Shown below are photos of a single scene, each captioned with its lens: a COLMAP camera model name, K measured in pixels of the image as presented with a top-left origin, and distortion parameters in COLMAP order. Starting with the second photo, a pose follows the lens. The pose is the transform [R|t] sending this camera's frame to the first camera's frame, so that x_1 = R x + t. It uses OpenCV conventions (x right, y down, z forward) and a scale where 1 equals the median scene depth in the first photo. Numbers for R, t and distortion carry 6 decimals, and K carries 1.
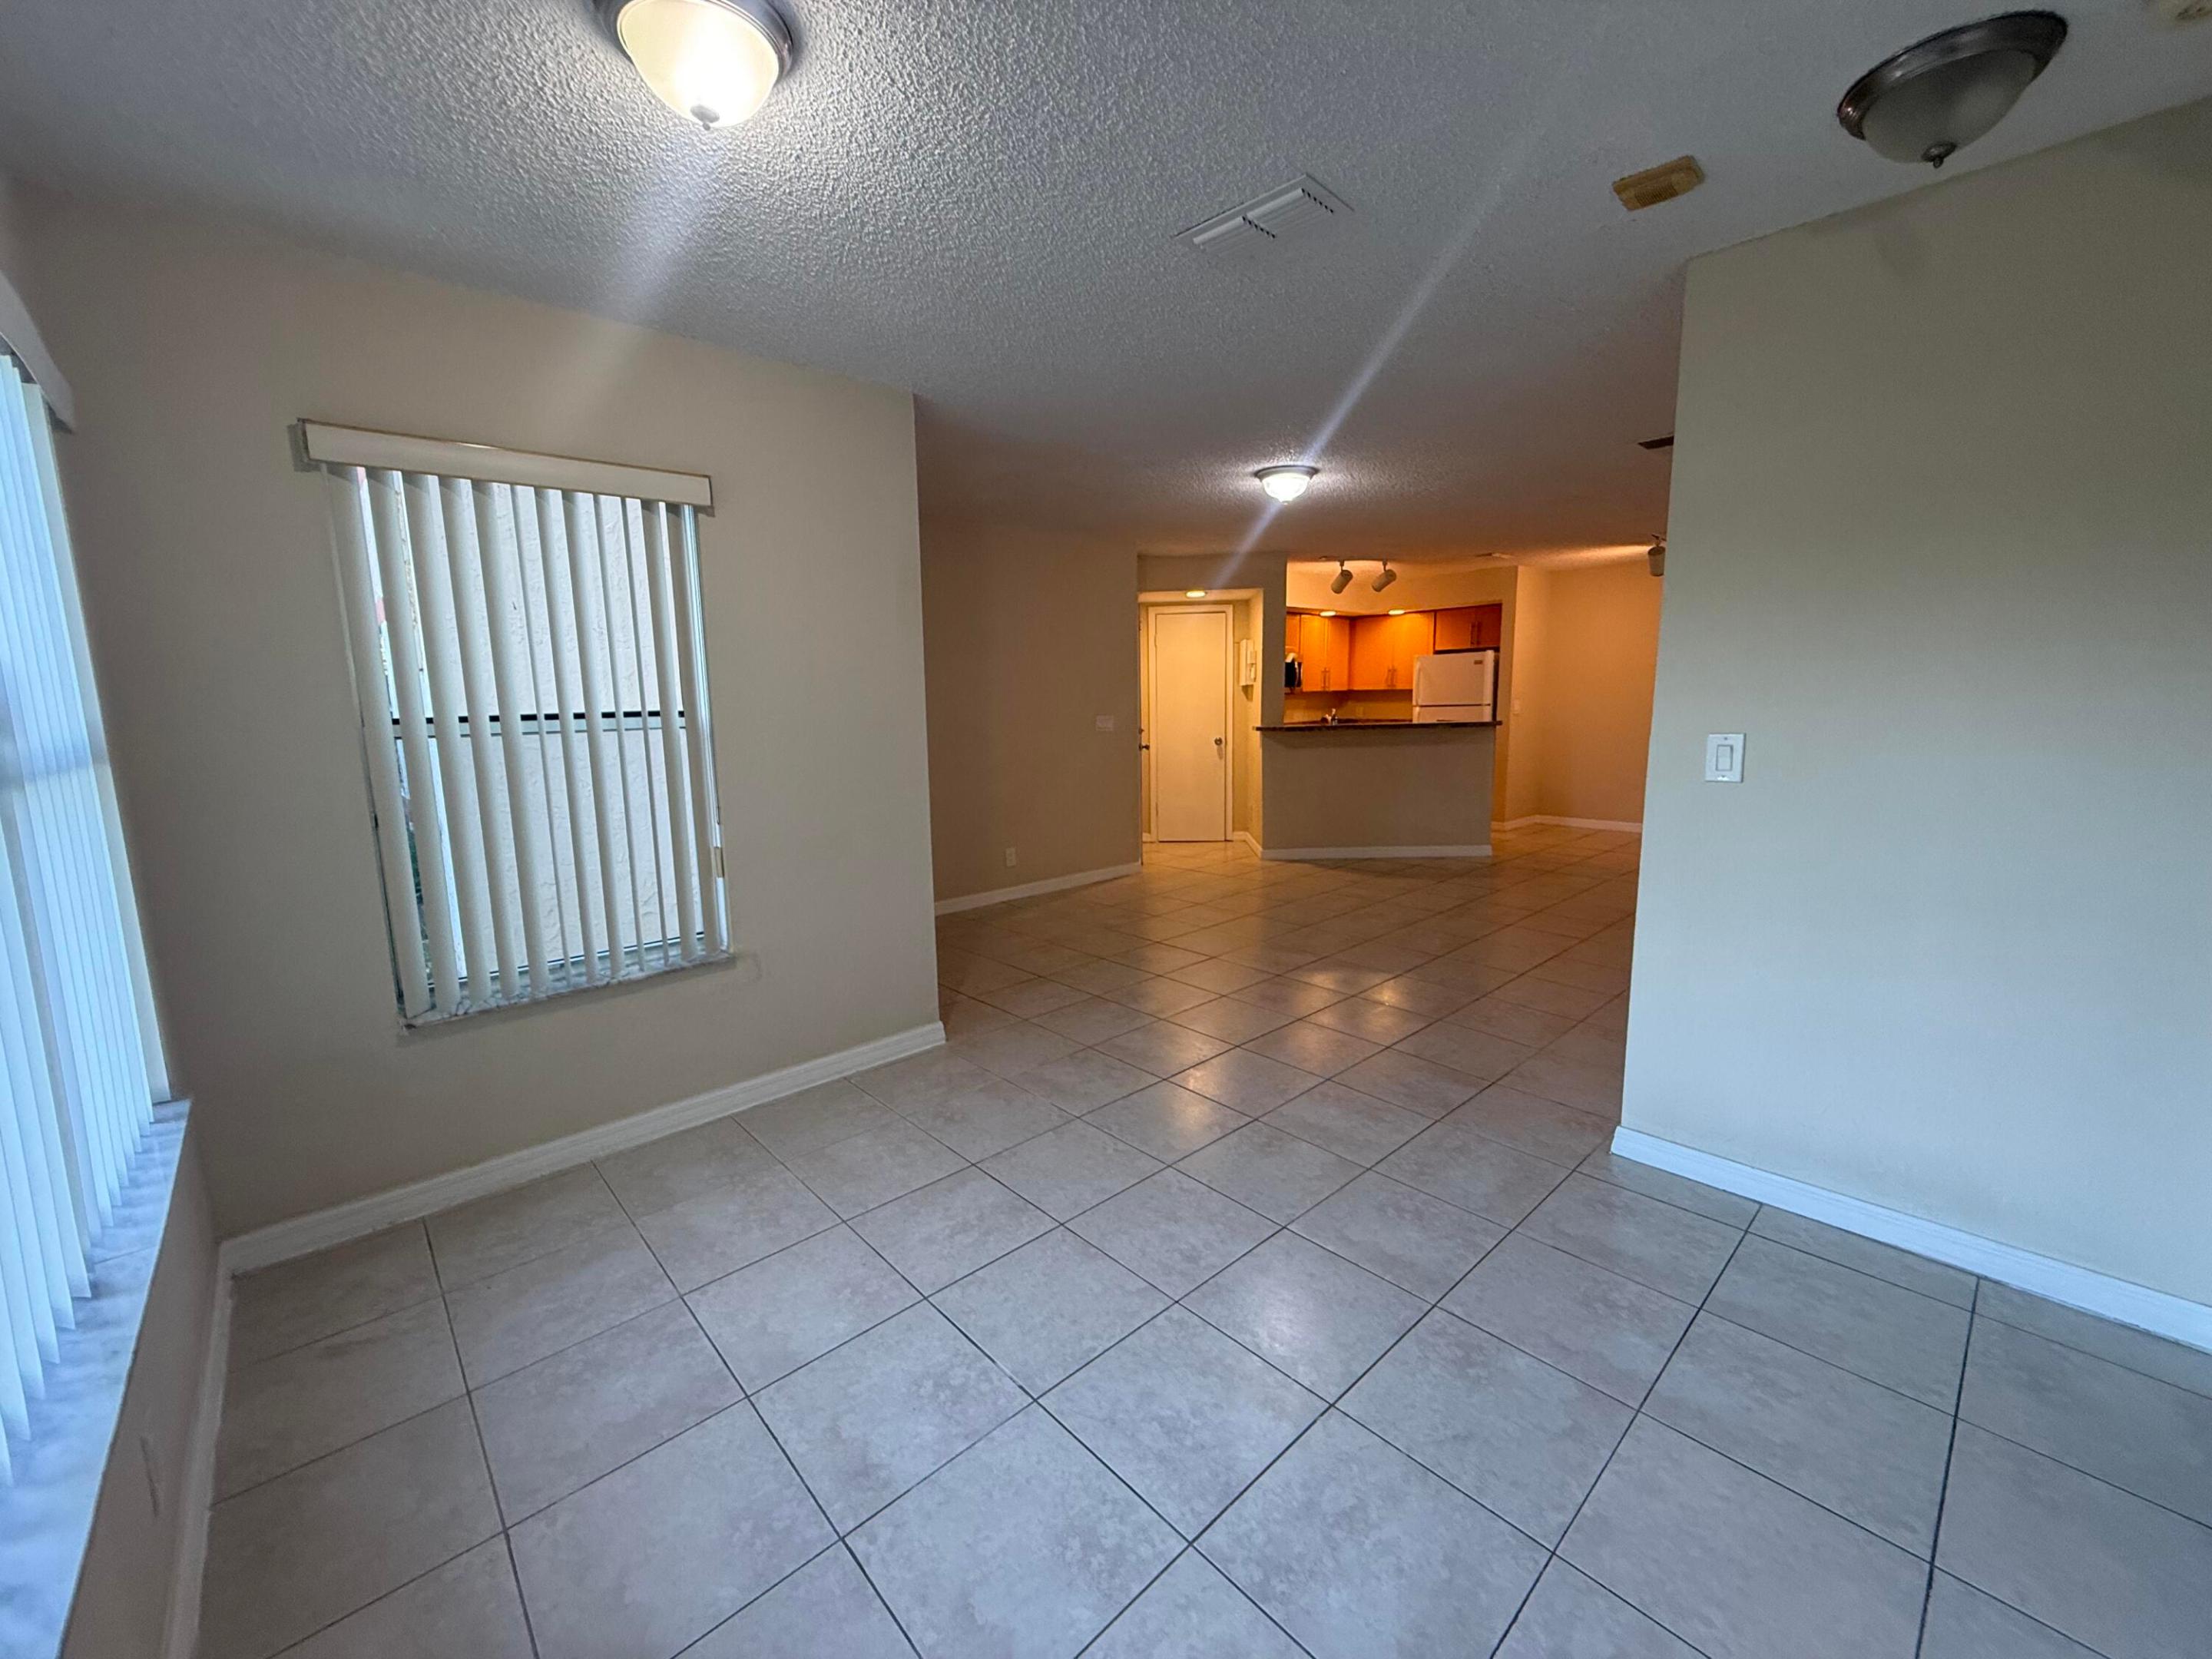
lens RADIAL K [[882.8, 0, 1106.0], [0, 882.8, 829.5], [0, 0, 1]] dist [-0.002836, 0.000005]
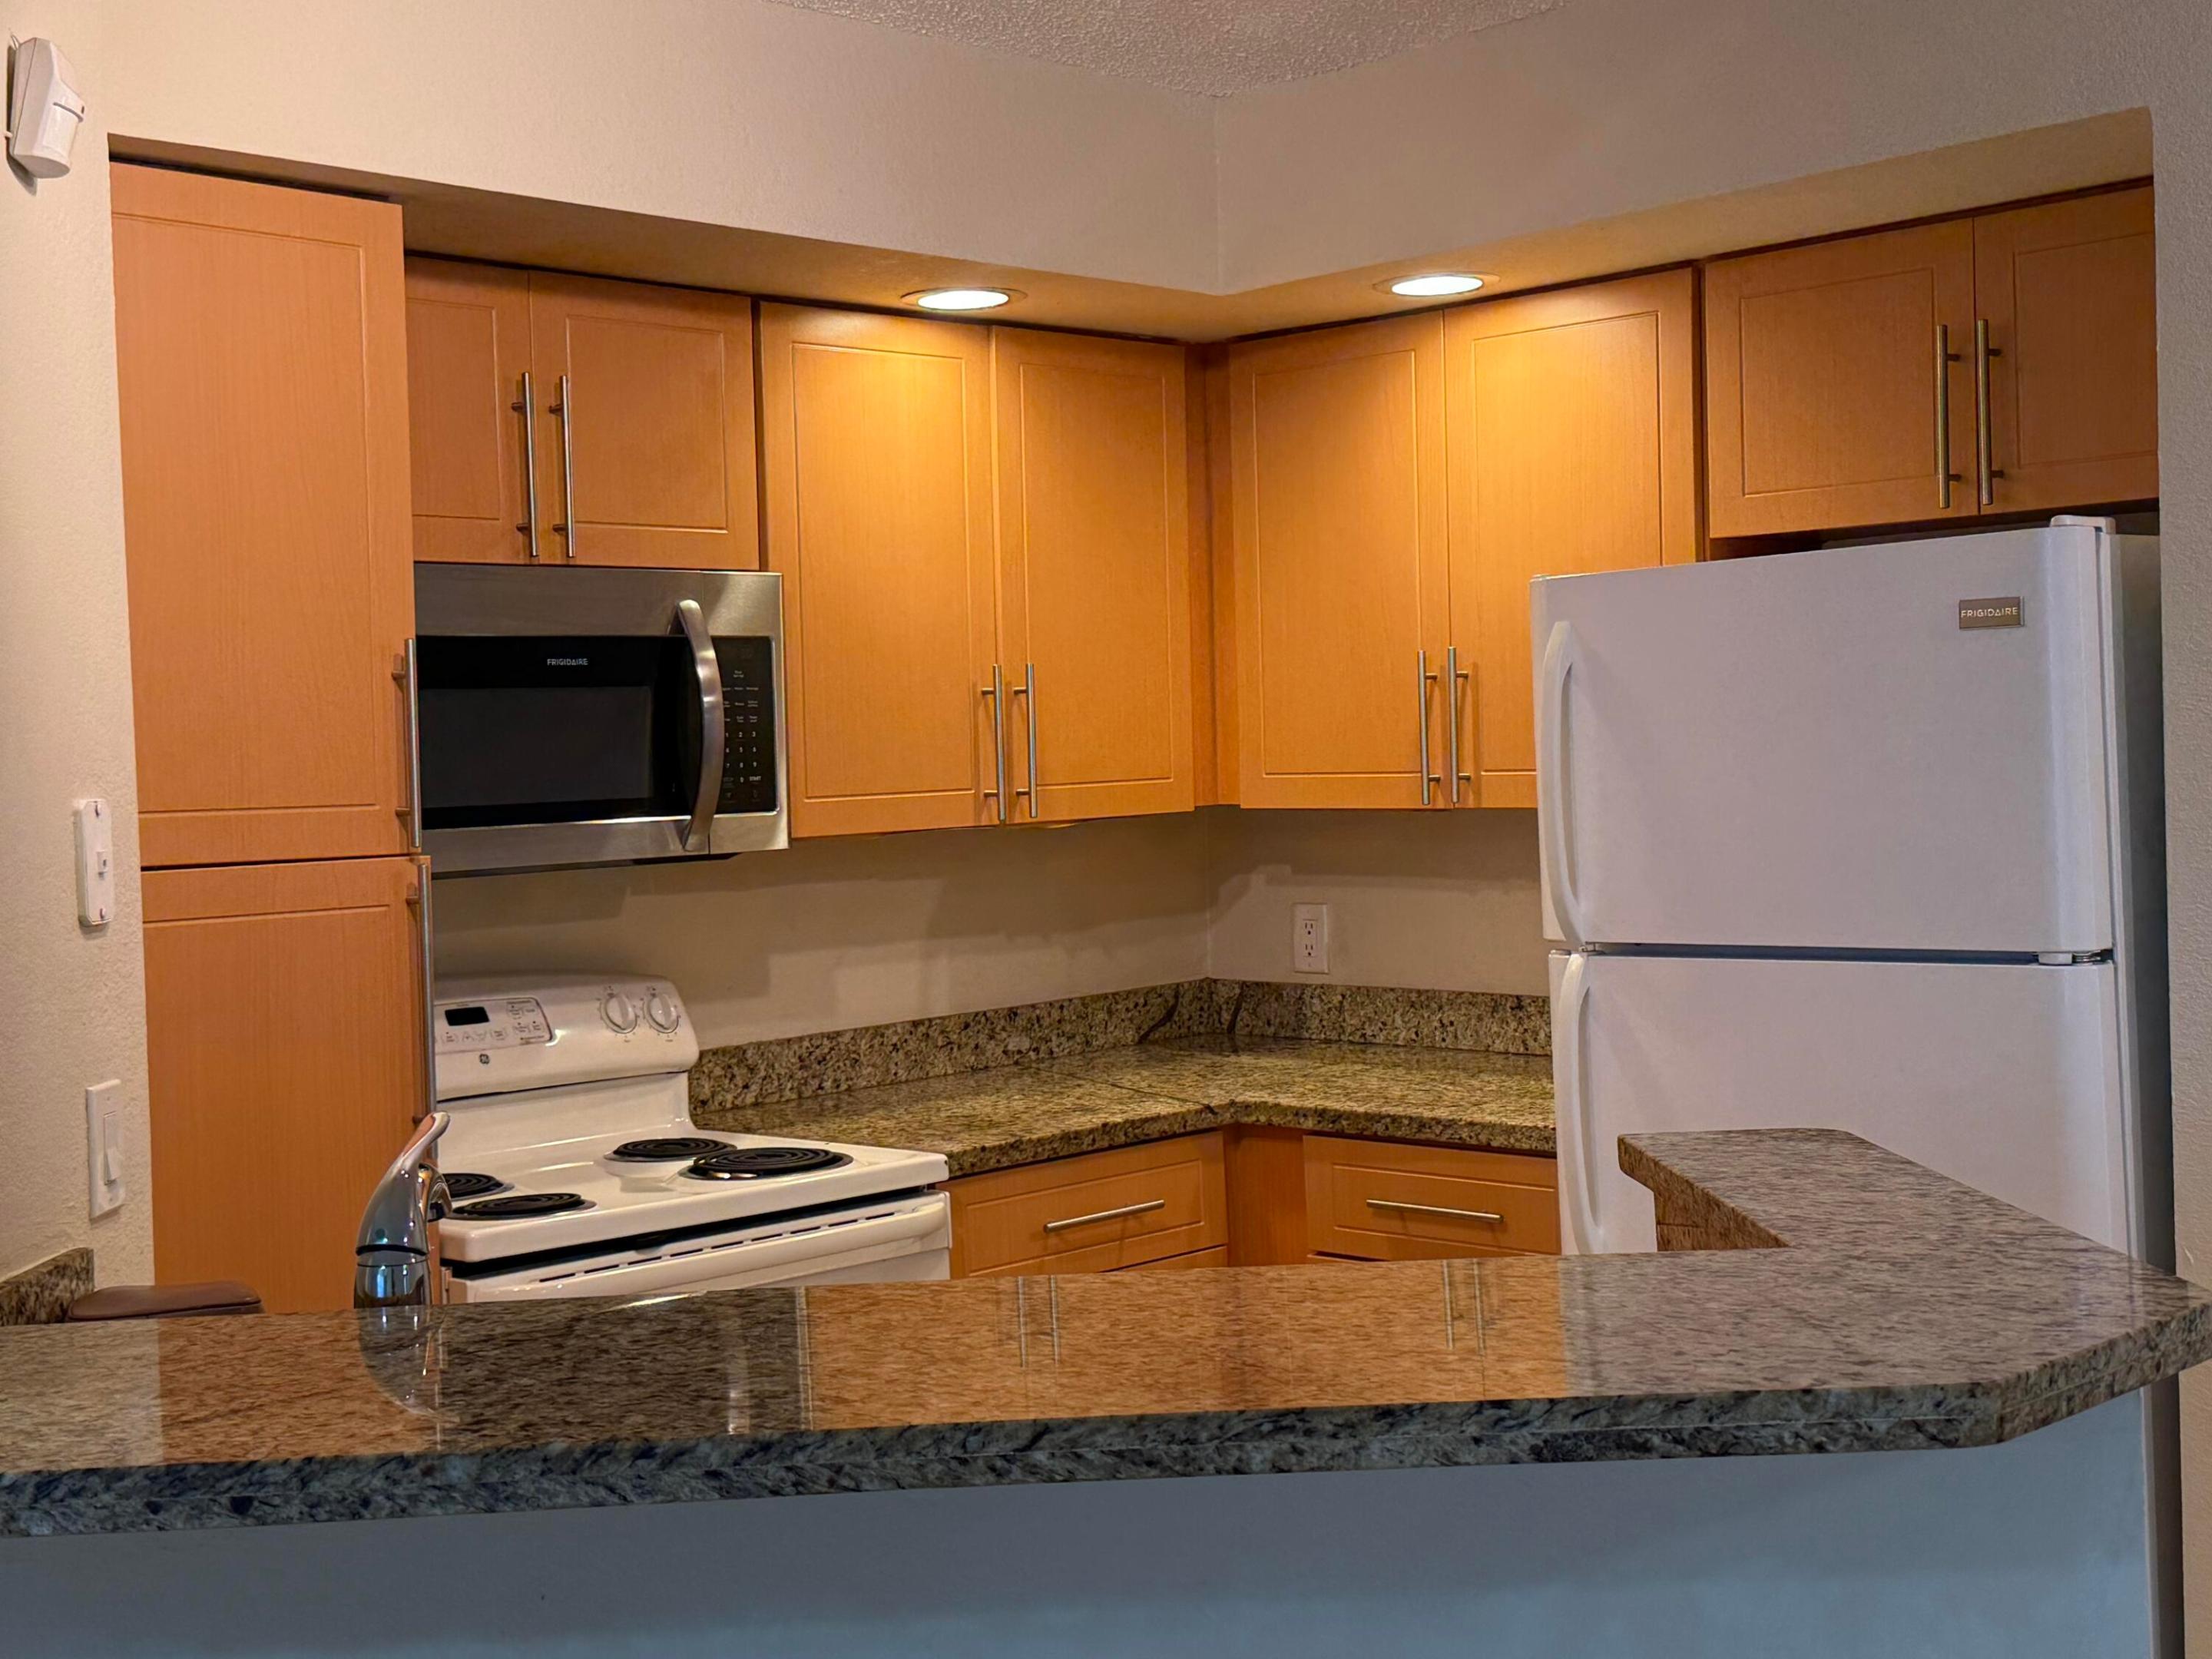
lens RADIAL K [[2837.9, 0, 1106.0], [0, 2837.9, 829.5], [0, 0, 1]] dist [0.073947, -0.020706]
pose [[0.998685, -0.015823, 0.048758, 0.282651], [0.021587, 0.992531, -0.120069, -0.116163], [-0.046494, 0.120964, 0.991567, 0.621010]]
